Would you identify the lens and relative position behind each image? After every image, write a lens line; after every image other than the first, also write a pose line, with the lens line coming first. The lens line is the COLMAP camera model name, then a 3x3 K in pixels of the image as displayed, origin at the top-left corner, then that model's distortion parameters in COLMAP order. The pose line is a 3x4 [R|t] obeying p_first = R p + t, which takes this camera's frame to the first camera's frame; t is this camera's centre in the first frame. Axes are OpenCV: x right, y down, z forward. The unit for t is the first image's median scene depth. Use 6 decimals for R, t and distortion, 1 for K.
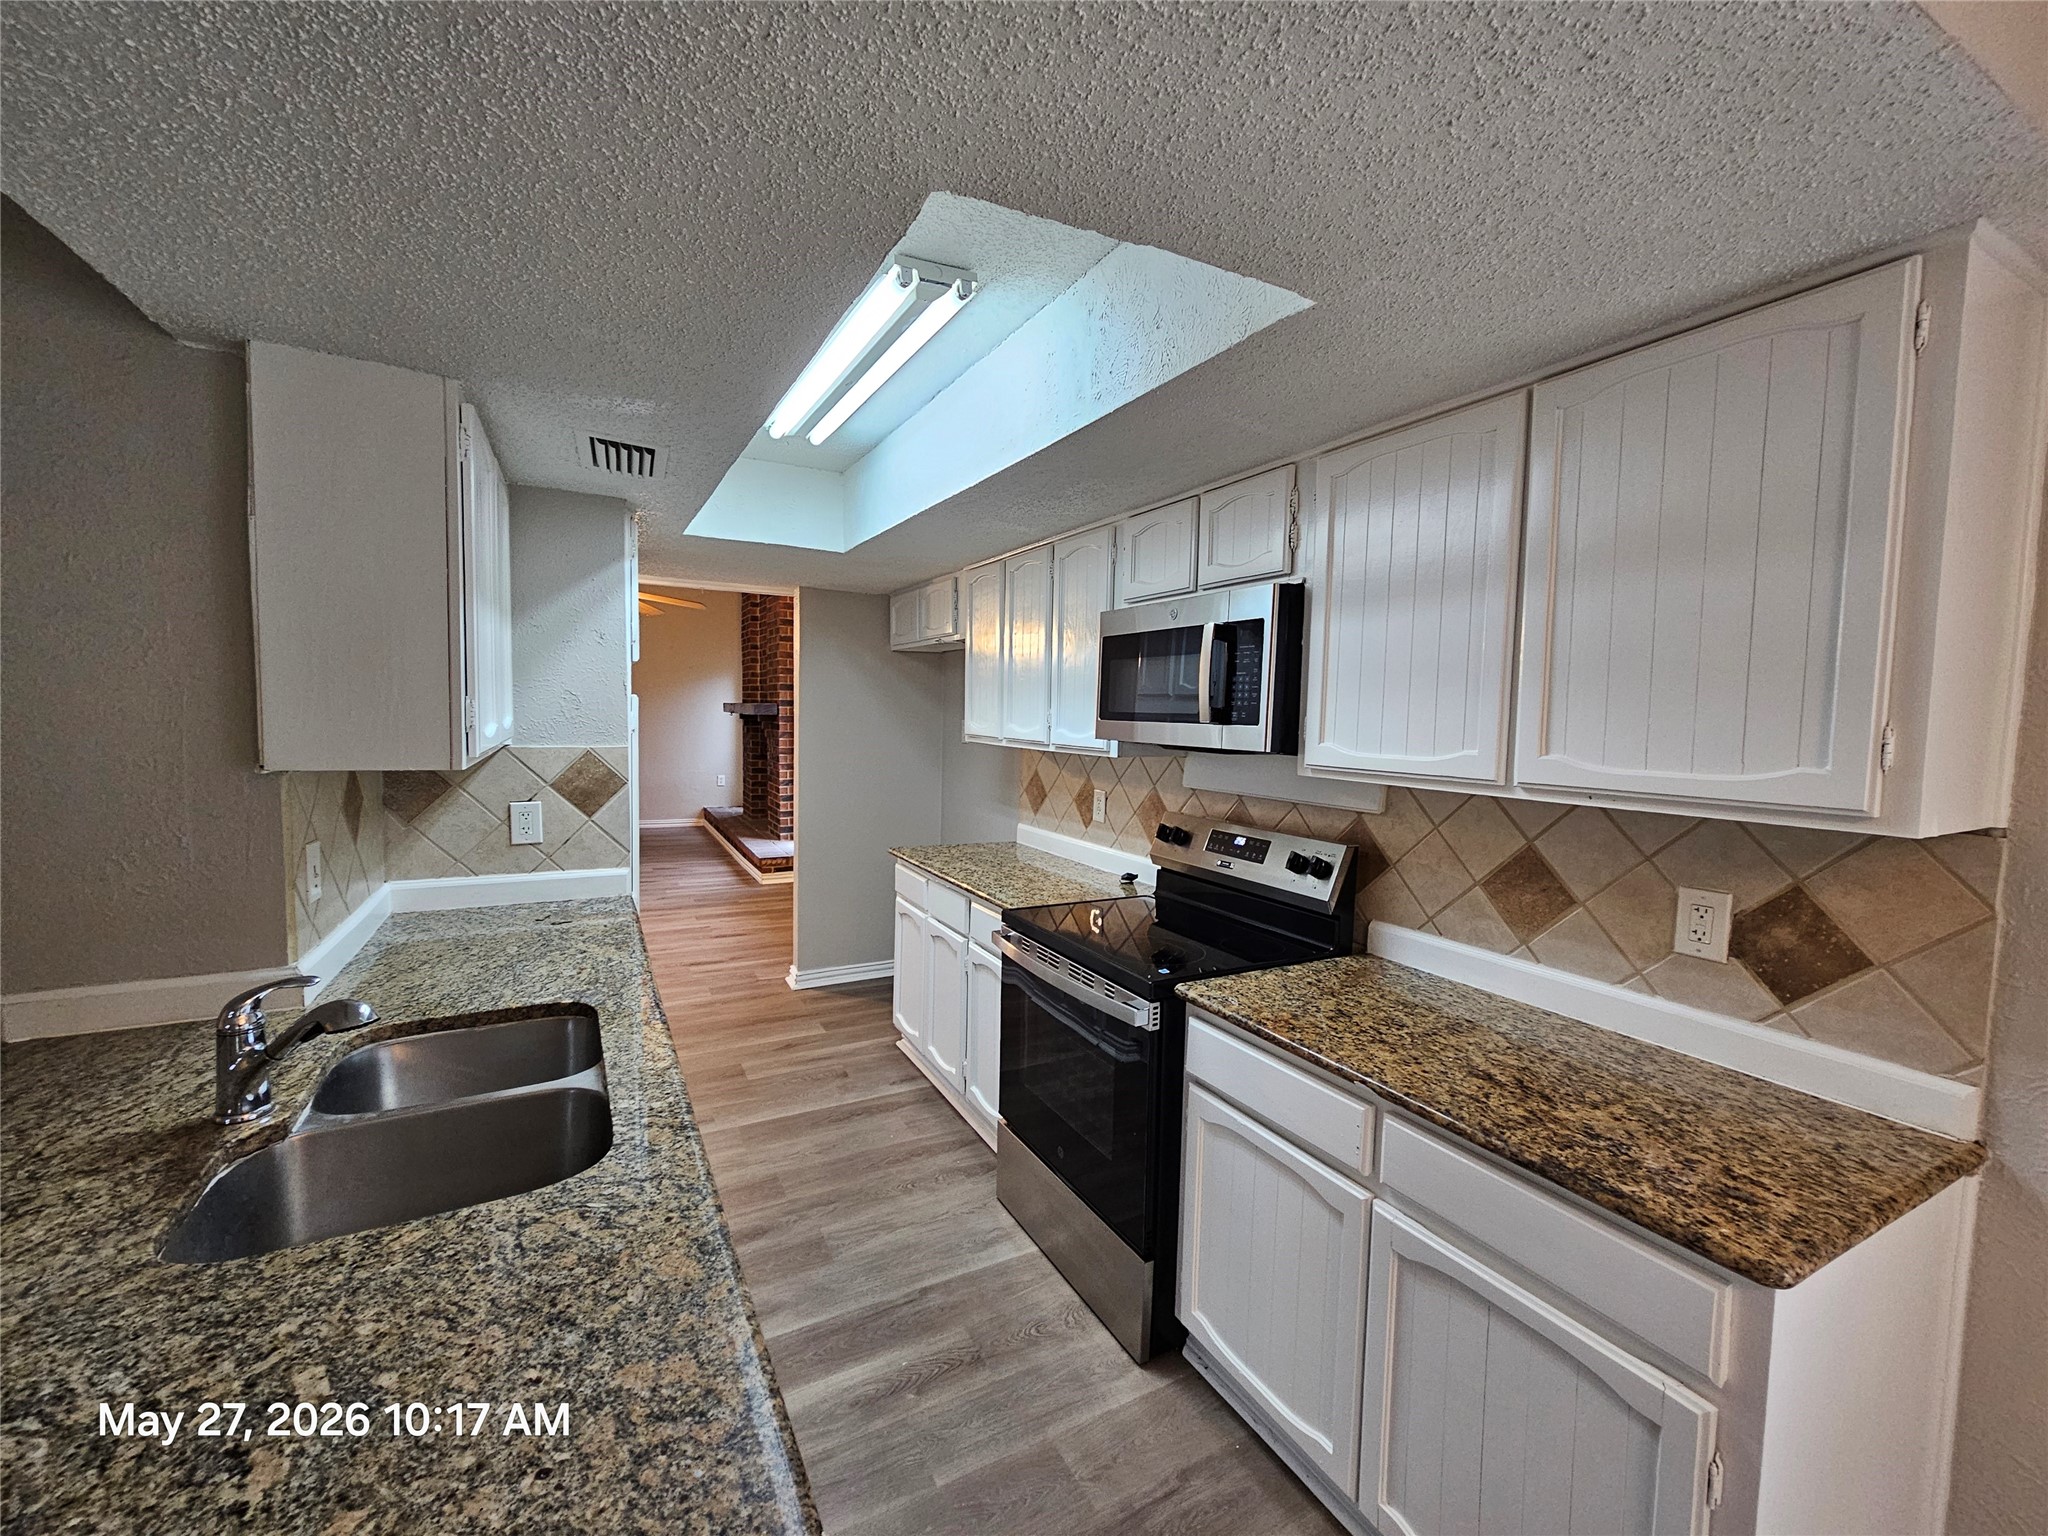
lens RADIAL K [[838.5, 0, 1023.3], [0, 838.5, 762.9], [0, 0, 1]] dist [0.004739, 0.000473]
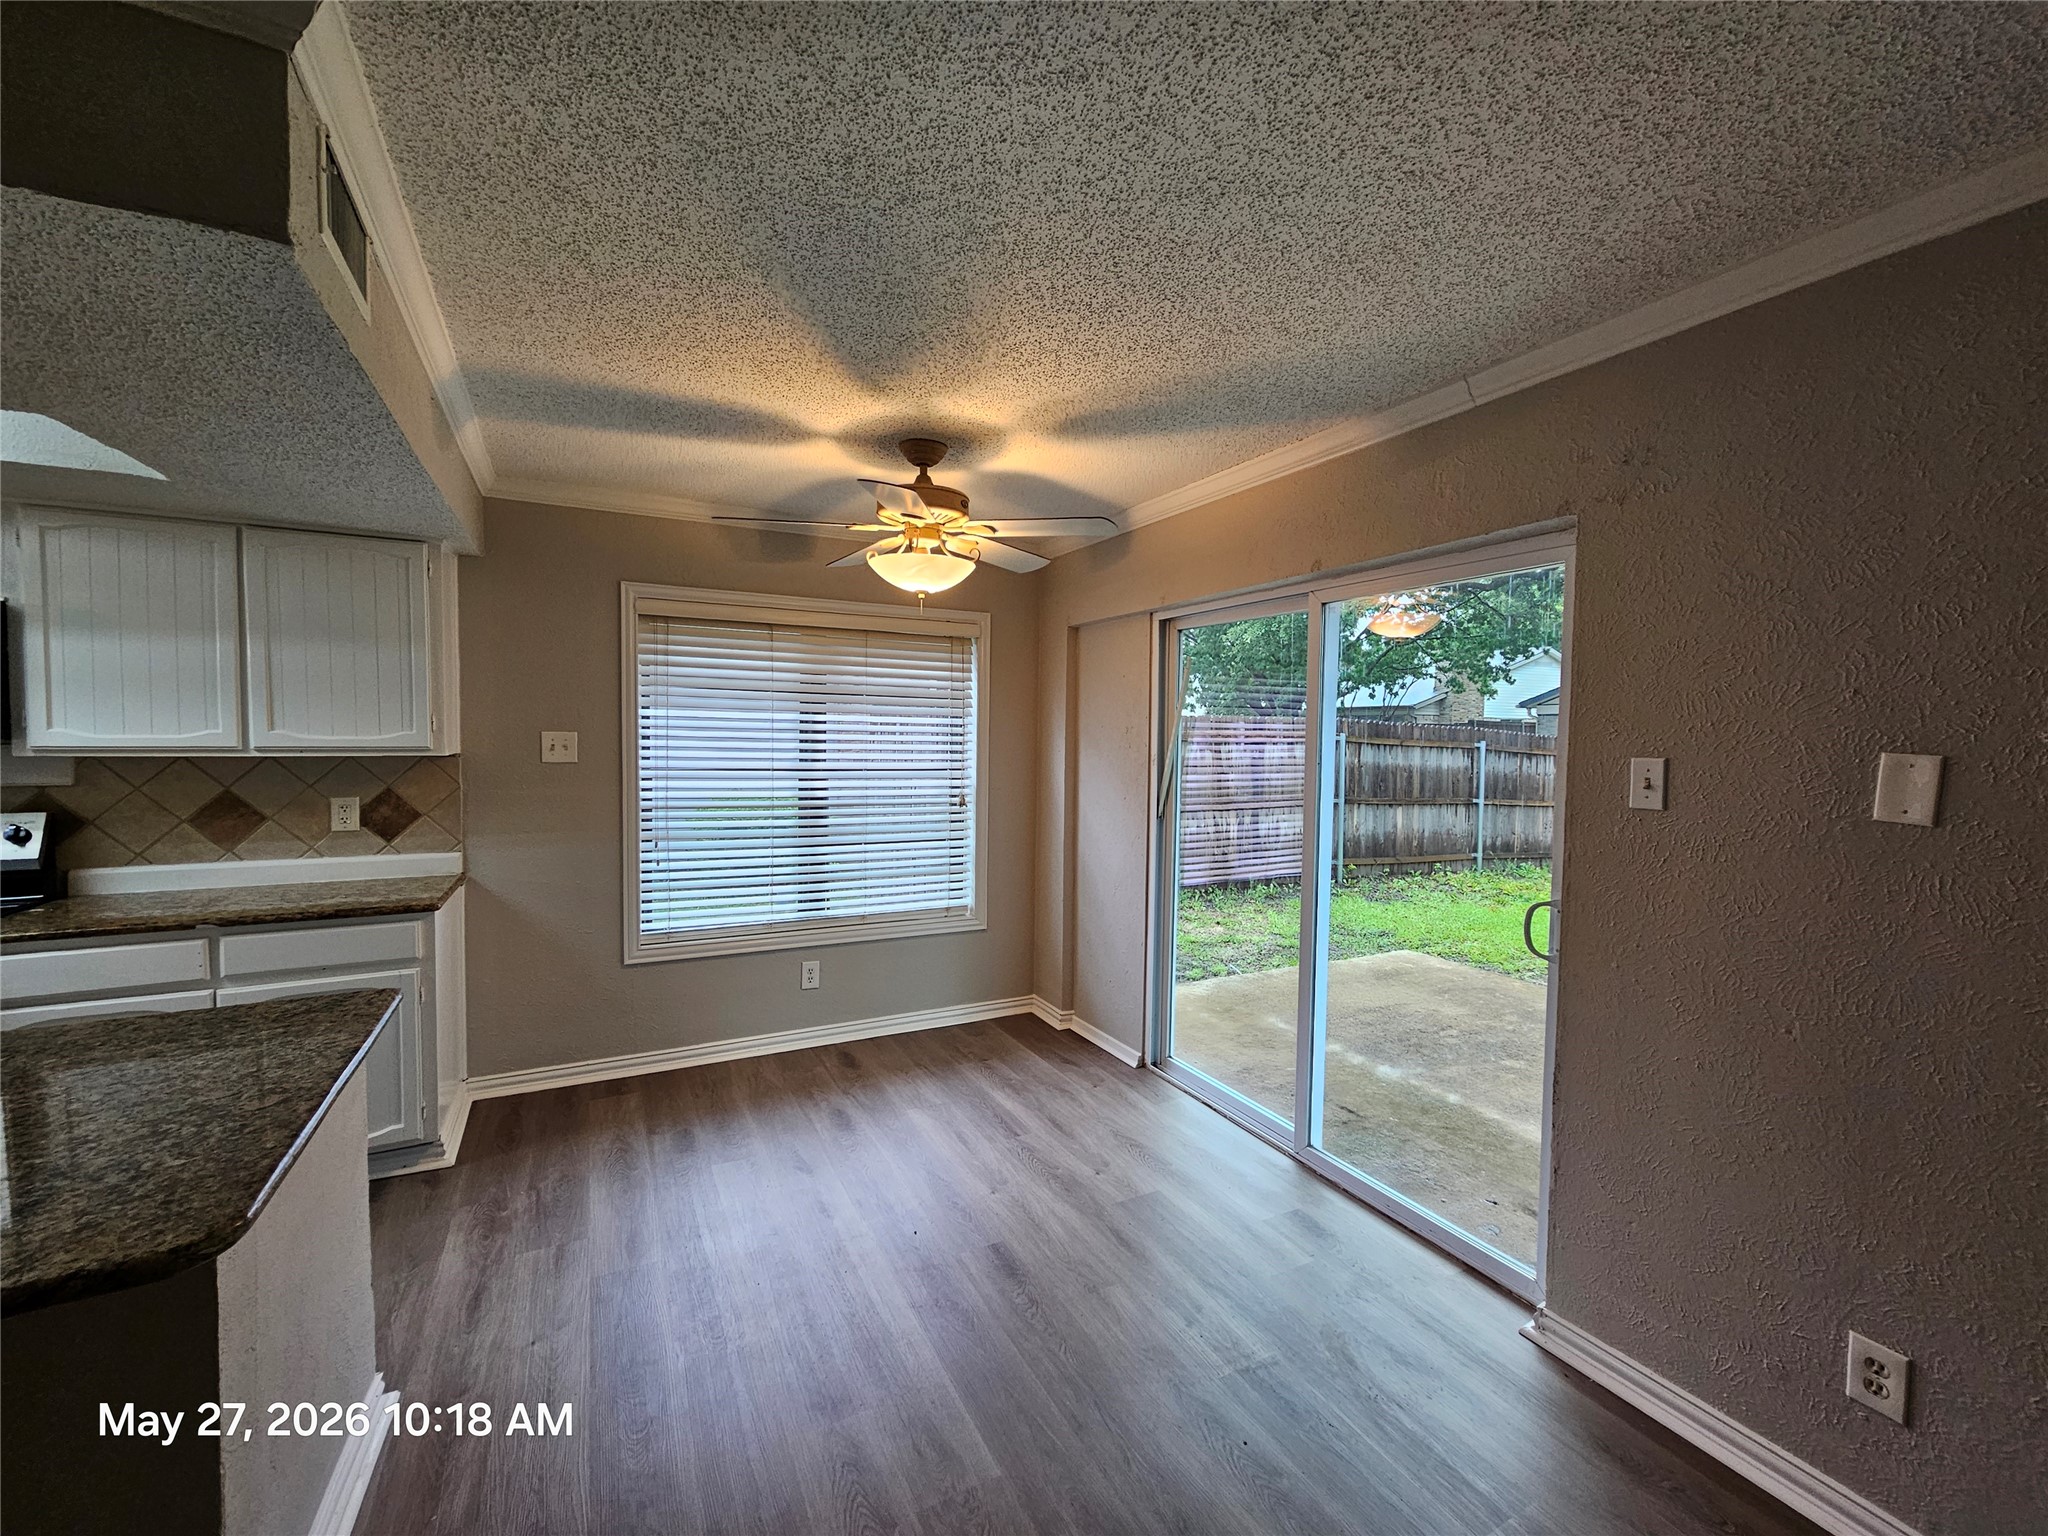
lens RADIAL K [[838.5, 0, 1024.0], [0, 838.5, 771.0], [0, 0, 1]] dist [0.004739, 0.000473]
pose [[0.011167, -0.064153, 0.997878, -1.241497], [0.051165, 0.996669, 0.063502, 0.047206], [-0.998628, 0.050347, 0.014412, -0.689991]]
